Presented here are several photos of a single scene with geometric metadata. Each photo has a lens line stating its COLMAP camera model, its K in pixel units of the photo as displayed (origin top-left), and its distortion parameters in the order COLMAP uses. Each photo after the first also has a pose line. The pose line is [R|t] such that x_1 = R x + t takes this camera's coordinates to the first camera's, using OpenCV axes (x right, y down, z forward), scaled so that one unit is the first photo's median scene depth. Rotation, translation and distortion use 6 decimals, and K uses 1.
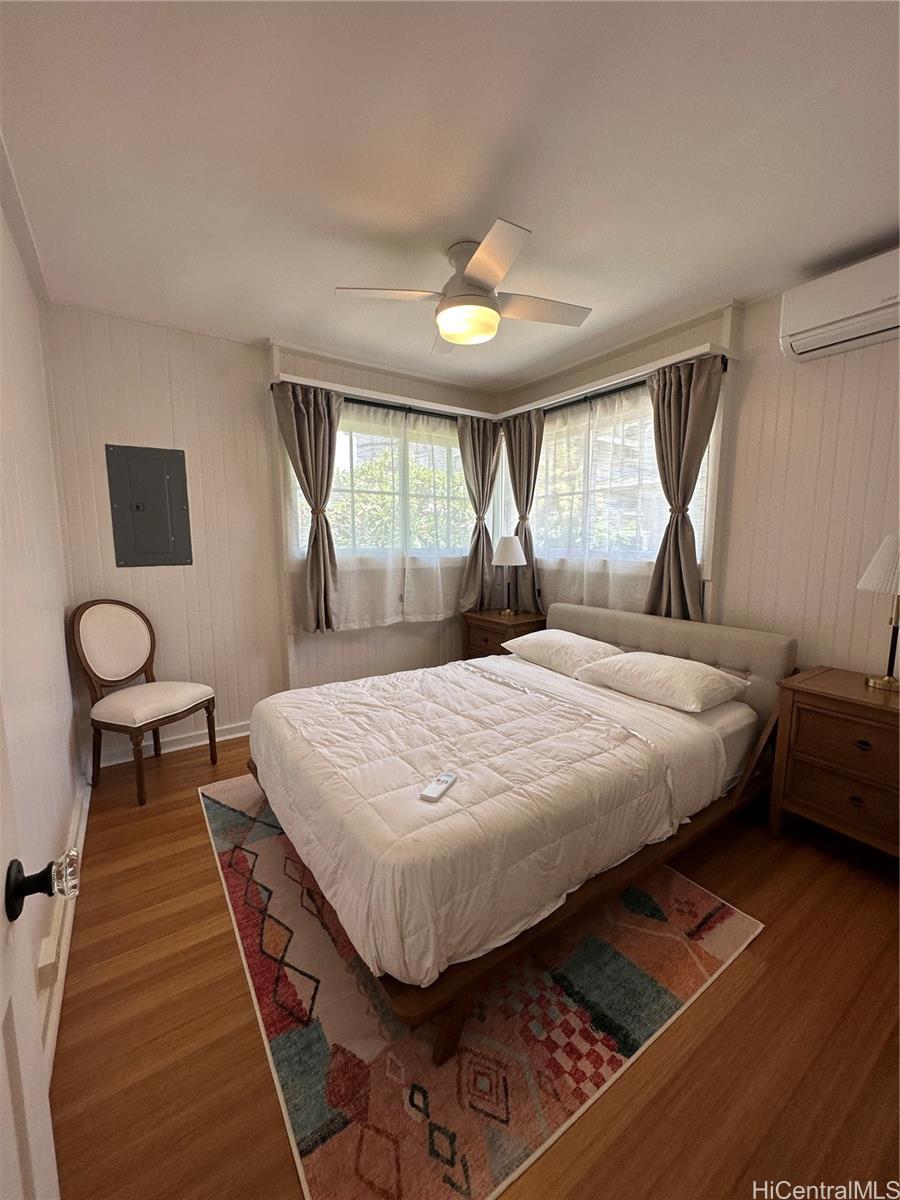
lens RADIAL K [[477.4, 0, 447.3], [0, 477.4, 594.8], [0, 0, 1]] dist [-0.003380, 0.001031]
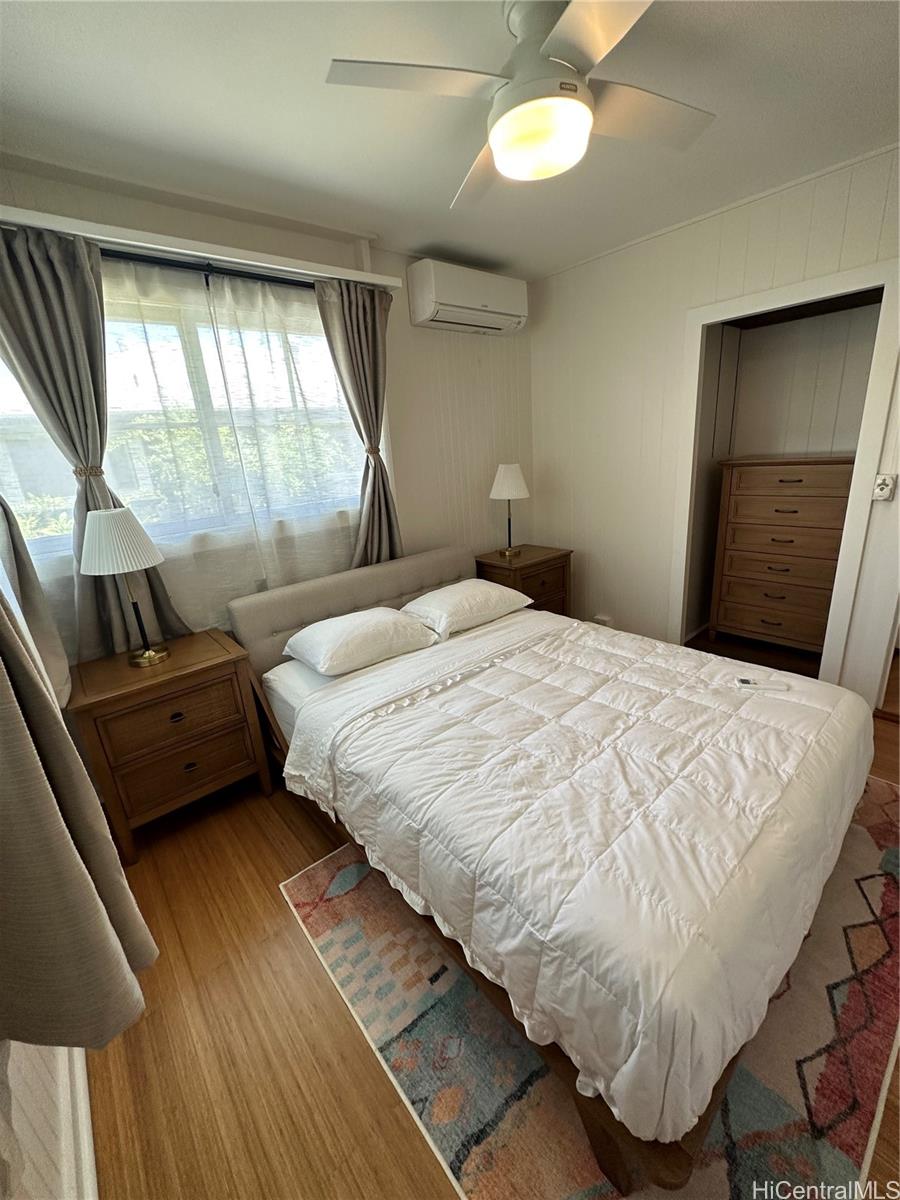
lens RADIAL K [[477.4, 0, 450.0], [0, 477.4, 599.8], [0, 0, 1]] dist [-0.003380, 0.001031]
pose [[-0.116179, -0.288433, 0.950426, -0.595399], [0.194202, 0.931839, 0.306531, -0.180191], [-0.974058, 0.220187, -0.052246, 1.069428]]
